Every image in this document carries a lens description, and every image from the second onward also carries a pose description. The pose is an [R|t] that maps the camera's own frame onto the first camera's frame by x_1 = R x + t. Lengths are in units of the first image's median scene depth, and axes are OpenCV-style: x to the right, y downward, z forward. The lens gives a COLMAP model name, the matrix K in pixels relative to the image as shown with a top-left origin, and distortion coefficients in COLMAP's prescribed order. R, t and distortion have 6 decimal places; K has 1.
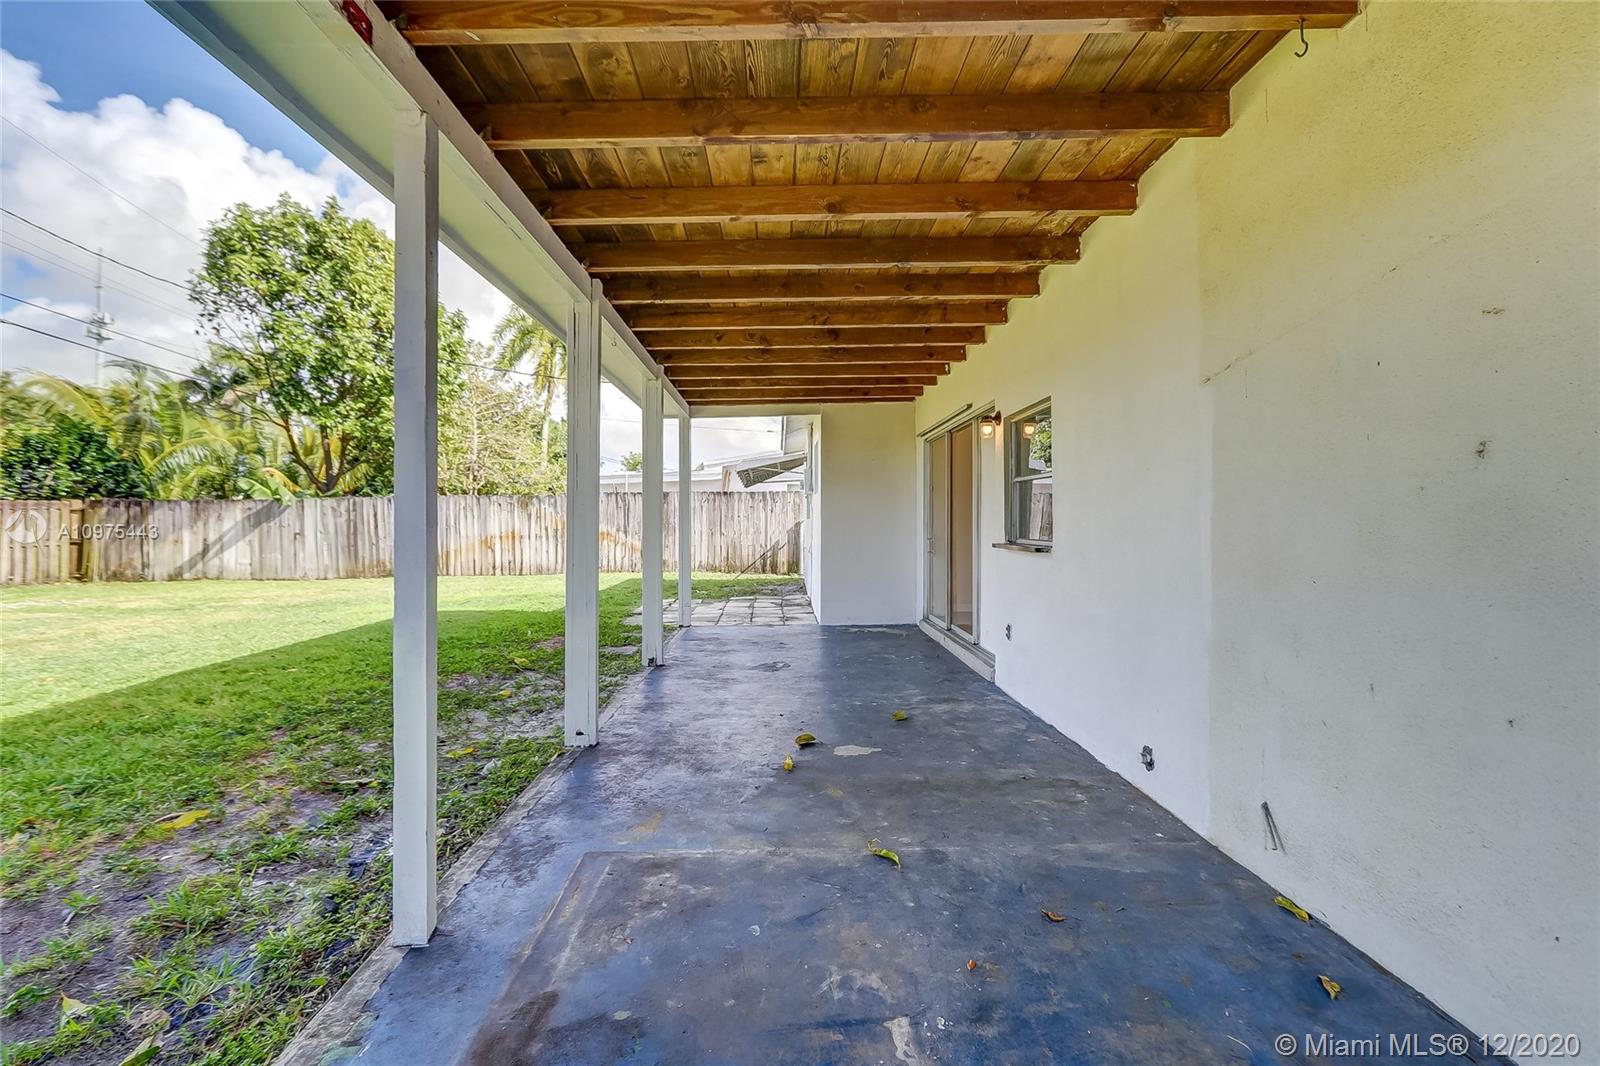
lens RADIAL K [[730.9, 0, 810.8], [0, 730.9, 516.7], [0, 0, 1]] dist [0.000210, 0.001954]
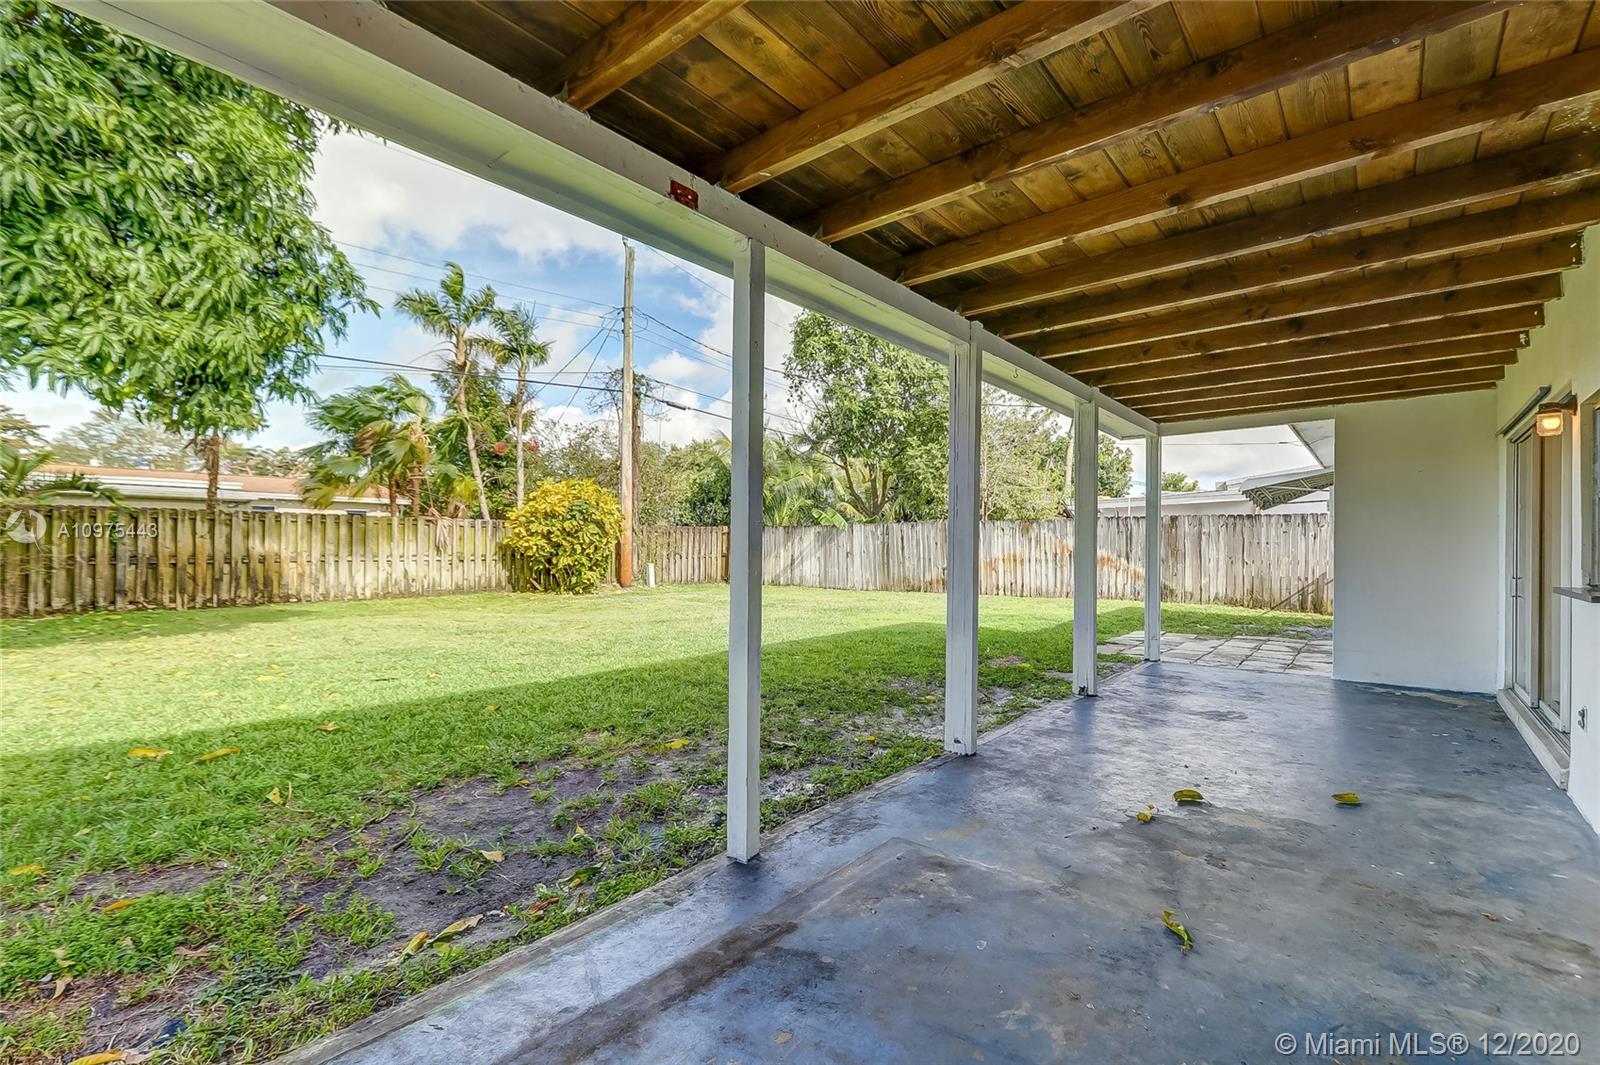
lens RADIAL K [[730.9, 0, 817.0], [0, 730.9, 541.1], [0, 0, 1]] dist [0.000210, 0.001954]
pose [[0.767995, 0.010530, -0.640369, 0.166786], [-0.010208, 0.999939, 0.004201, -0.003282], [0.640374, 0.003311, 0.768056, 0.022353]]
